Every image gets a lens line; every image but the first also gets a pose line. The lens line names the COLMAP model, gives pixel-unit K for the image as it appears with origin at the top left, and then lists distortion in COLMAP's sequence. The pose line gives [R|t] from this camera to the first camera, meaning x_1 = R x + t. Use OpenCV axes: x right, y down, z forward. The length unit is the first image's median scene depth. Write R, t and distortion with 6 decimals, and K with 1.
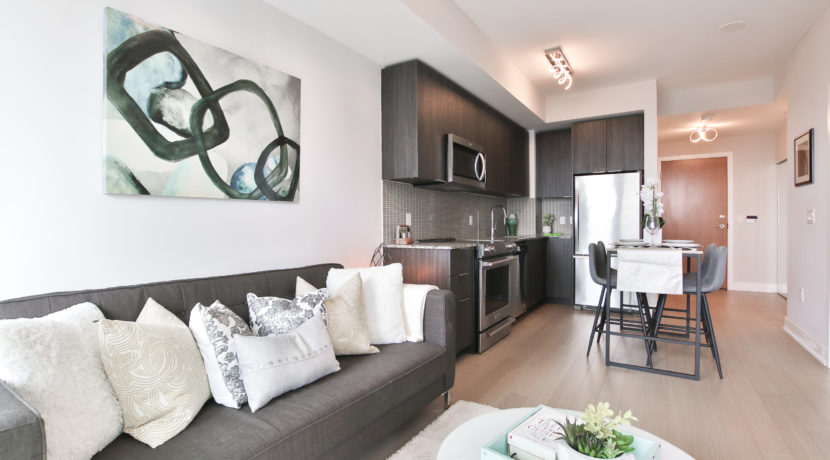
lens RADIAL K [[394.5, 0, 421.5], [0, 394.5, 224.7], [0, 0, 1]] dist [-0.020191, -0.000236]
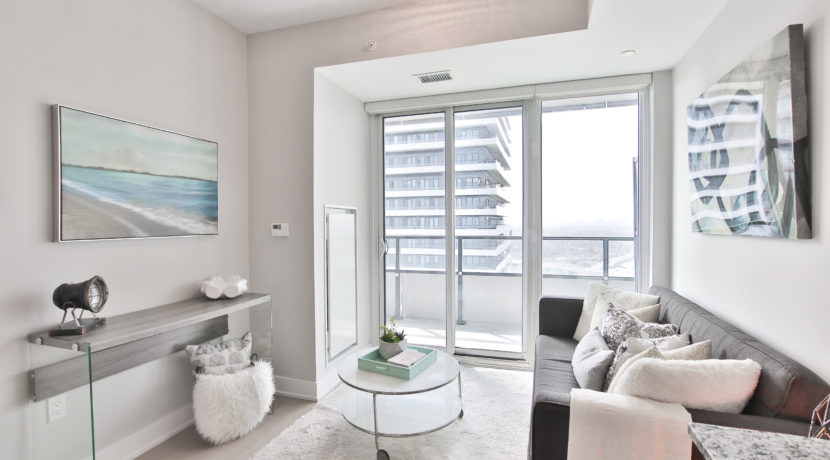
lens RADIAL K [[394.5, 0, 420.8], [0, 394.5, 224.2], [0, 0, 1]] dist [-0.020191, -0.000236]
pose [[-0.967406, 0.005876, -0.253161, 0.259471], [0.001206, 0.999826, 0.018599, -0.065564], [0.253226, 0.017688, -0.967245, 1.018732]]
